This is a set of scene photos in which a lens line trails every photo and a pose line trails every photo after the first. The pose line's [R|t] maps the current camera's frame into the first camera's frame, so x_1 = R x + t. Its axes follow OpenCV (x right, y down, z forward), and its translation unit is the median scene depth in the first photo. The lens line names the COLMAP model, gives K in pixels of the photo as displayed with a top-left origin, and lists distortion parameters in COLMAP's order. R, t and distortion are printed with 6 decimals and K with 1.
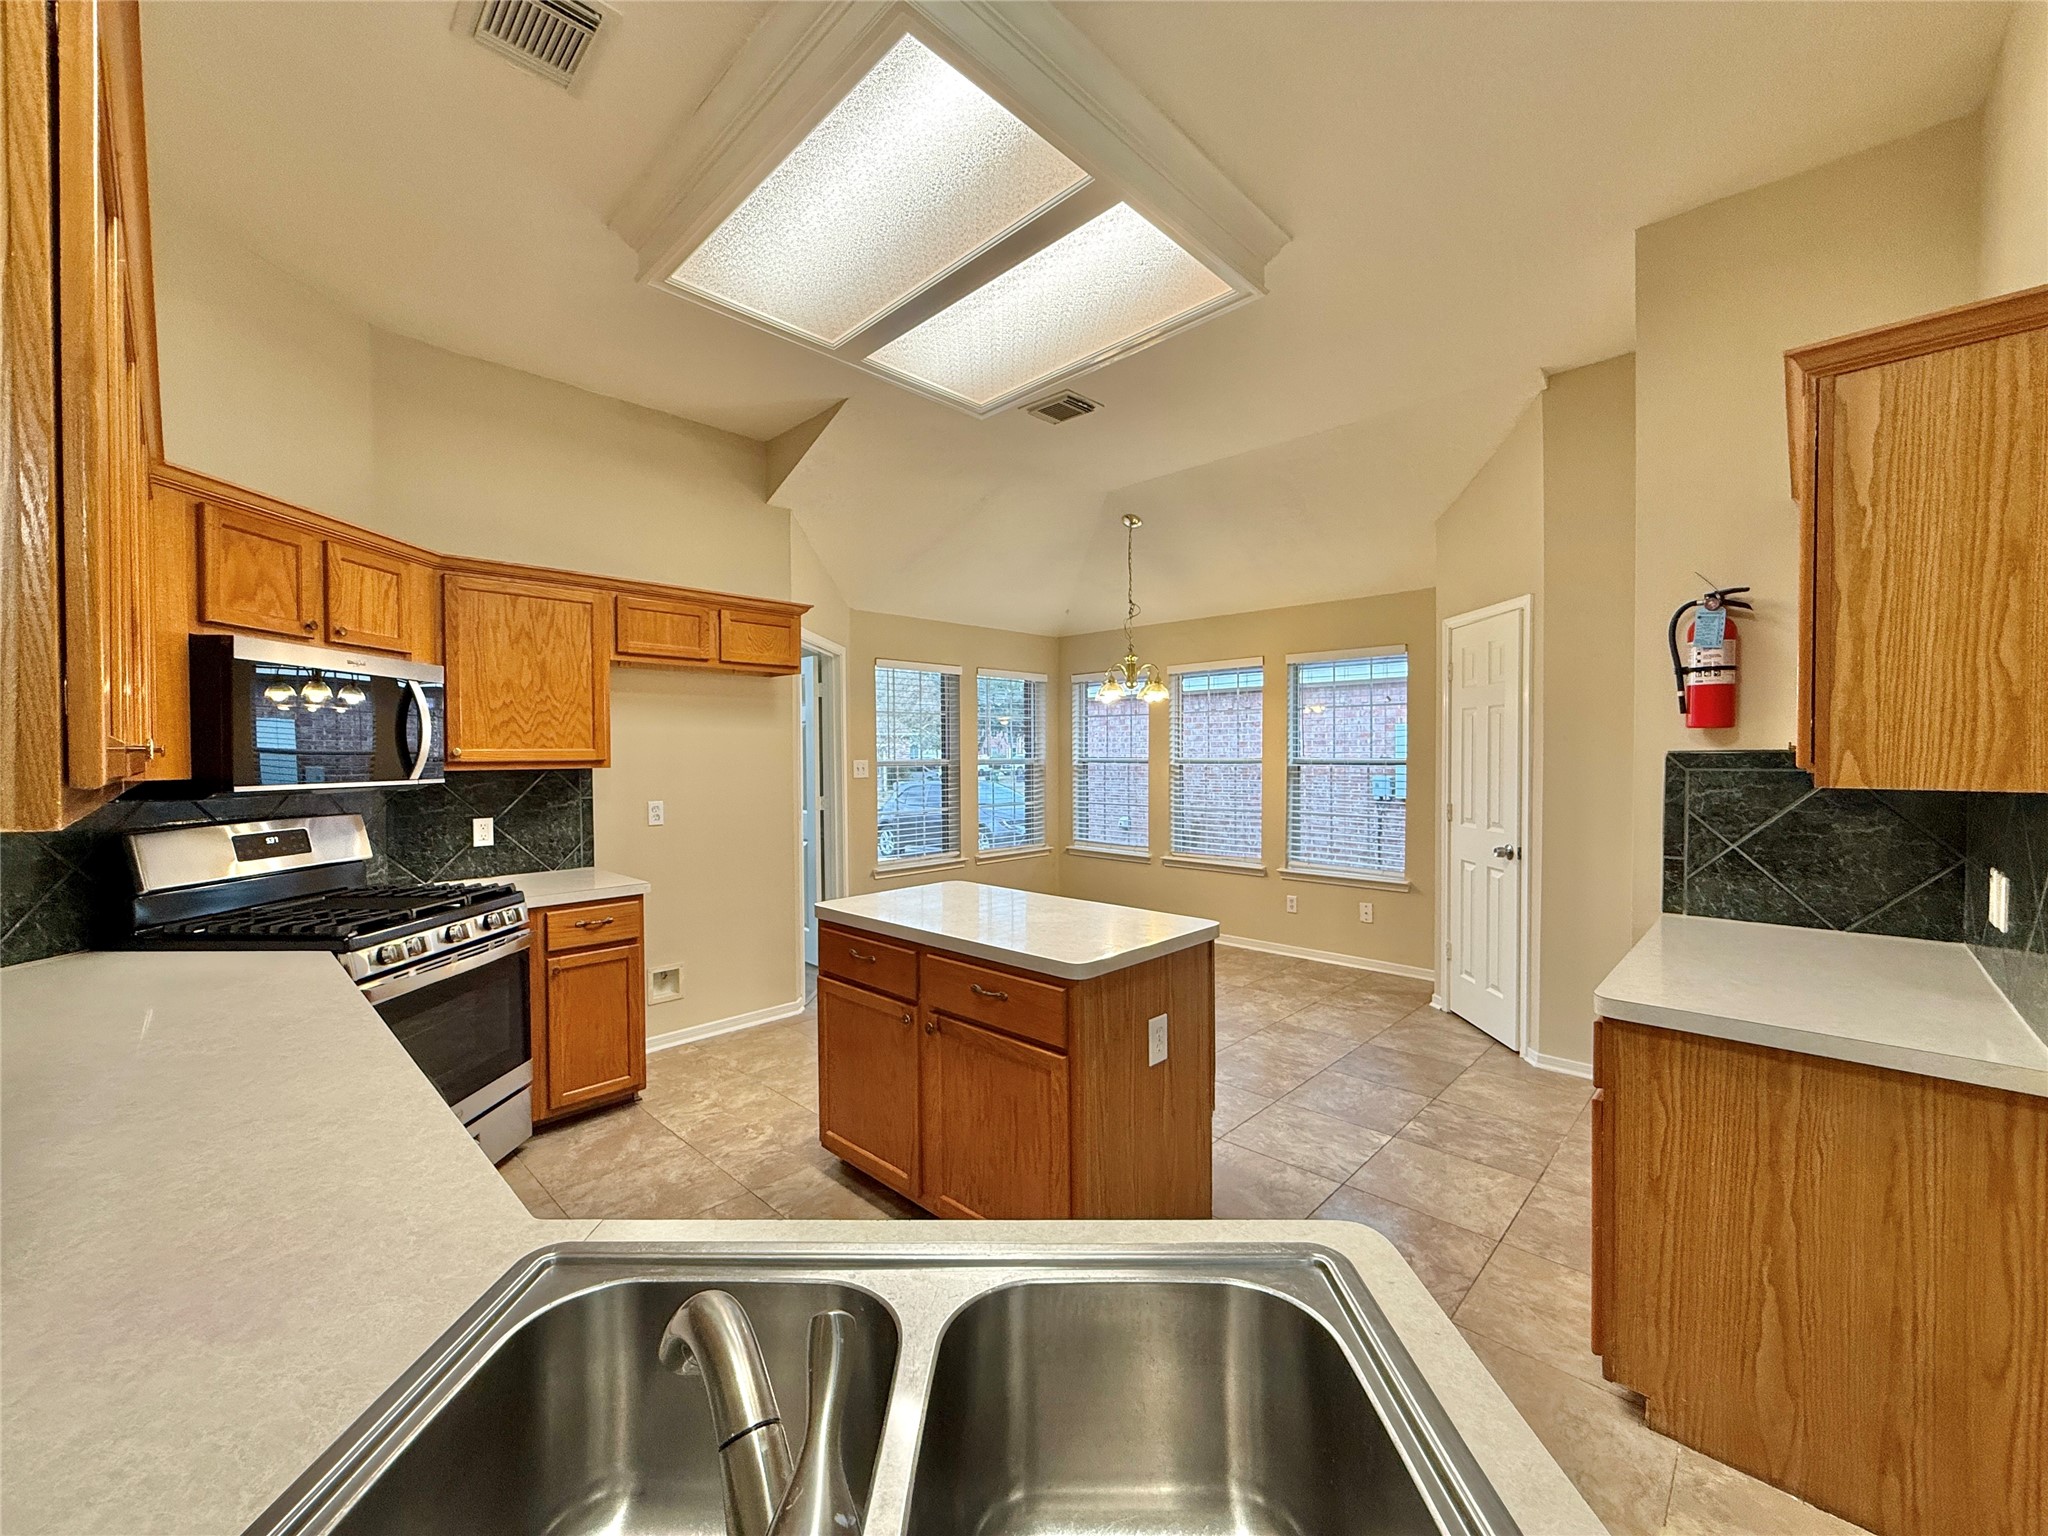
lens RADIAL K [[816.2, 0, 1020.4], [0, 816.2, 766.7], [0, 0, 1]] dist [0.000160, -0.000095]
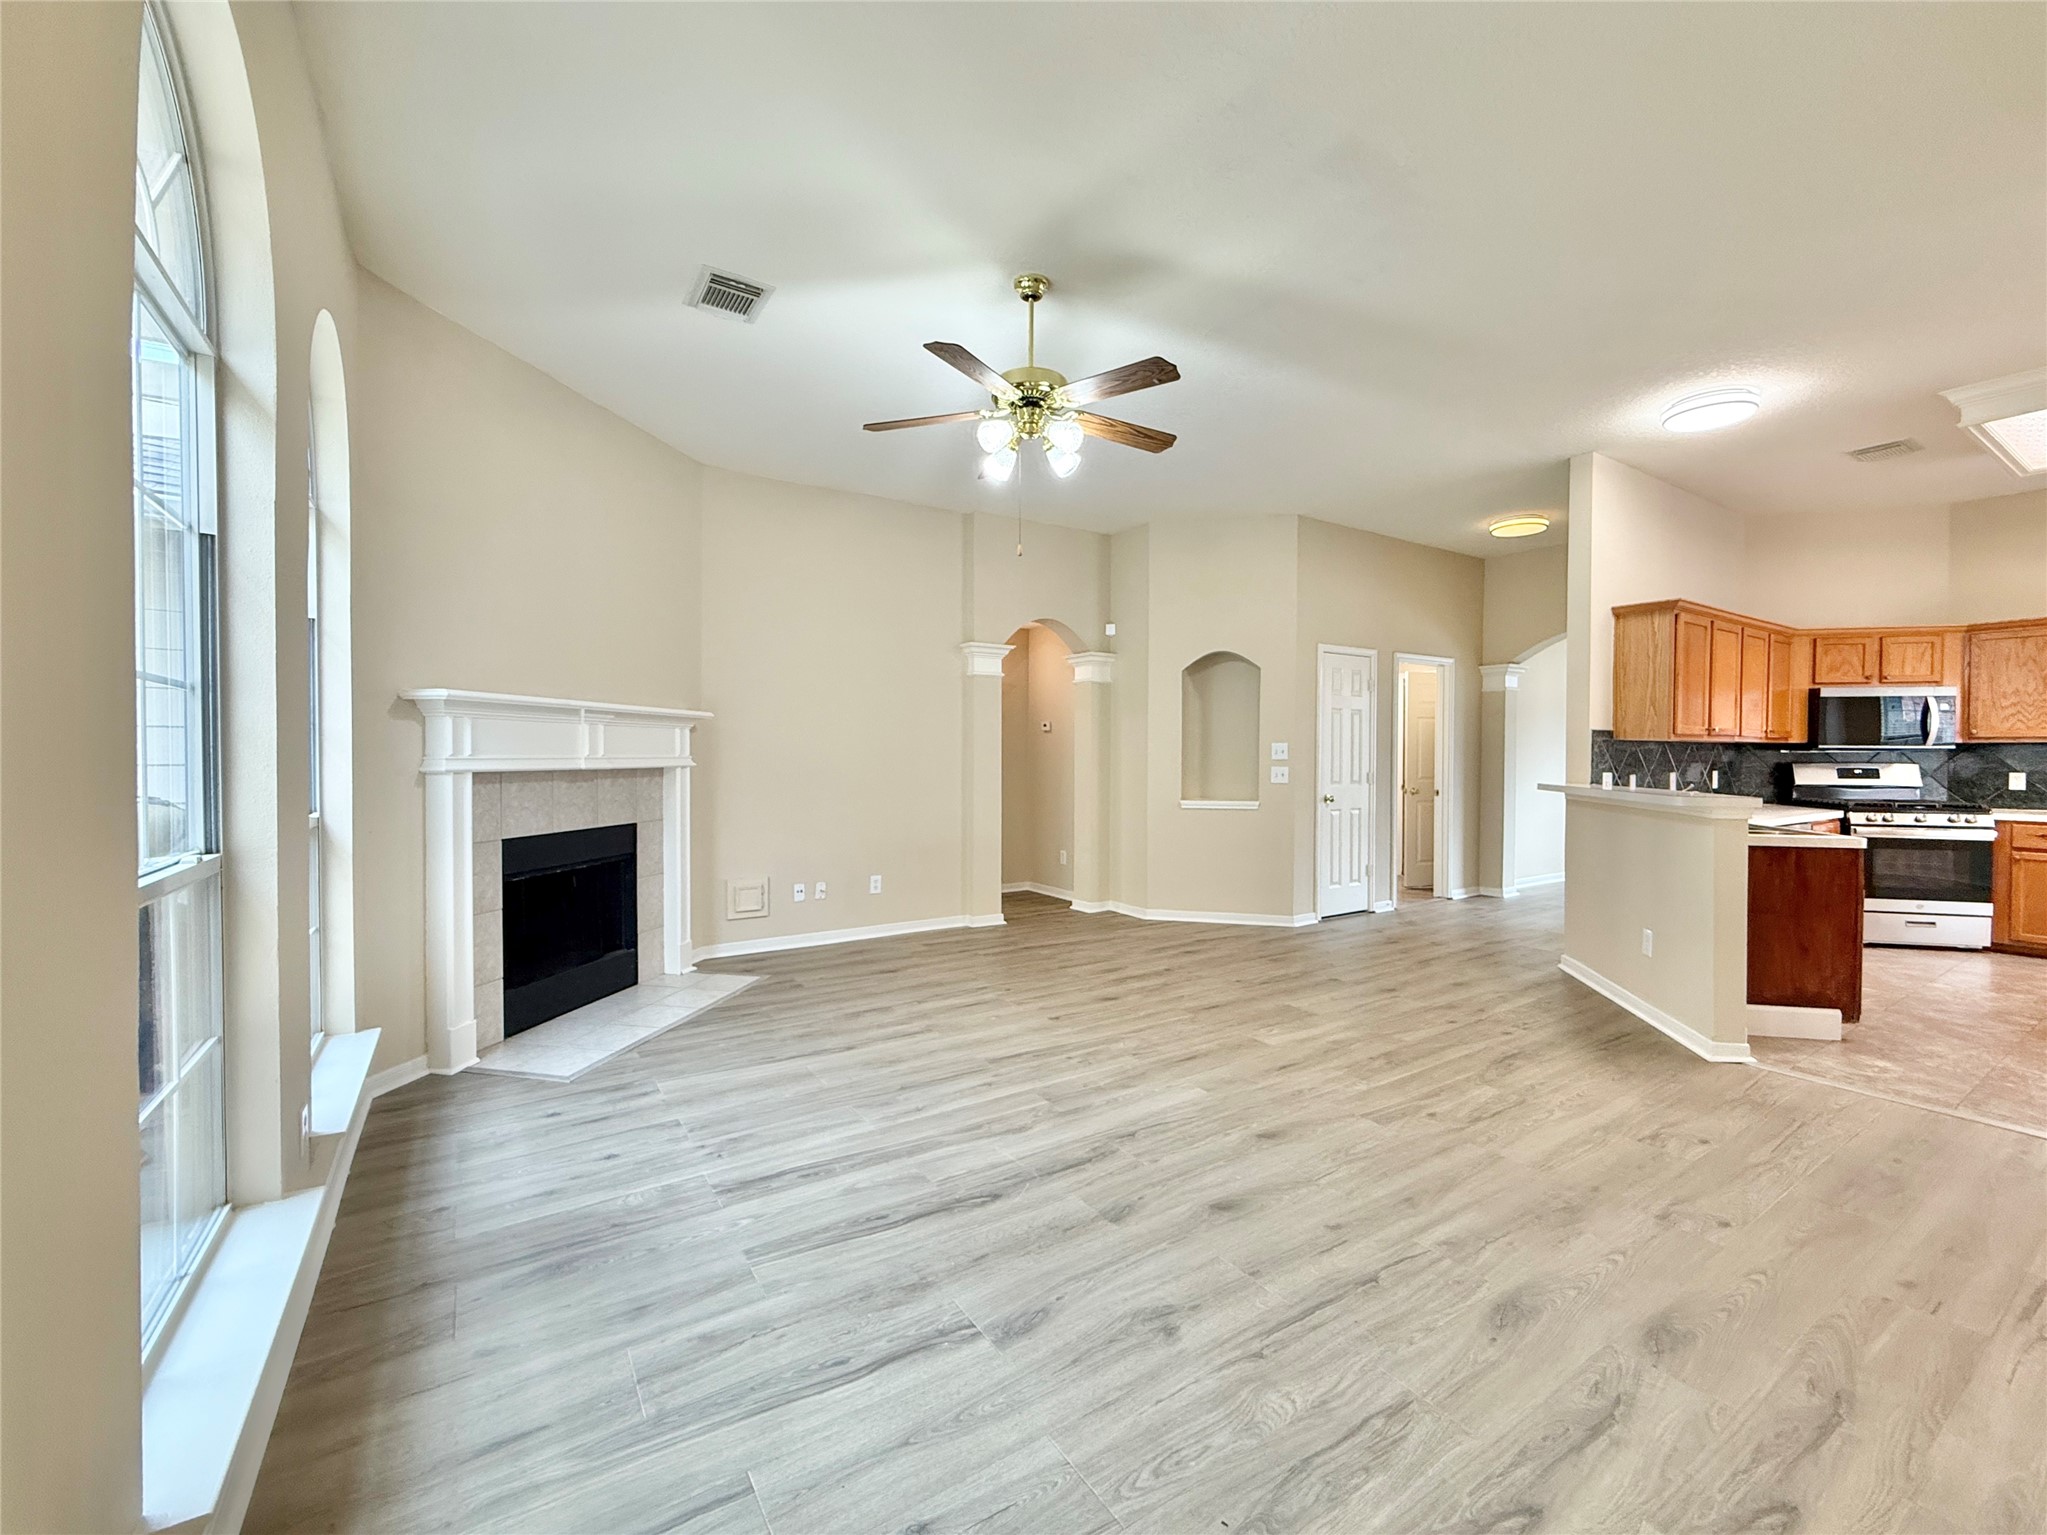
lens RADIAL K [[831.7, 0, 1023.5], [0, 831.7, 767.5], [0, 0, 1]] dist [0.001735, 0.000316]
pose [[-0.218865, 0.021186, -0.975525, 1.645180], [-0.019464, 0.999471, 0.026072, 0.055649], [0.975561, 0.024694, -0.218337, -0.677069]]
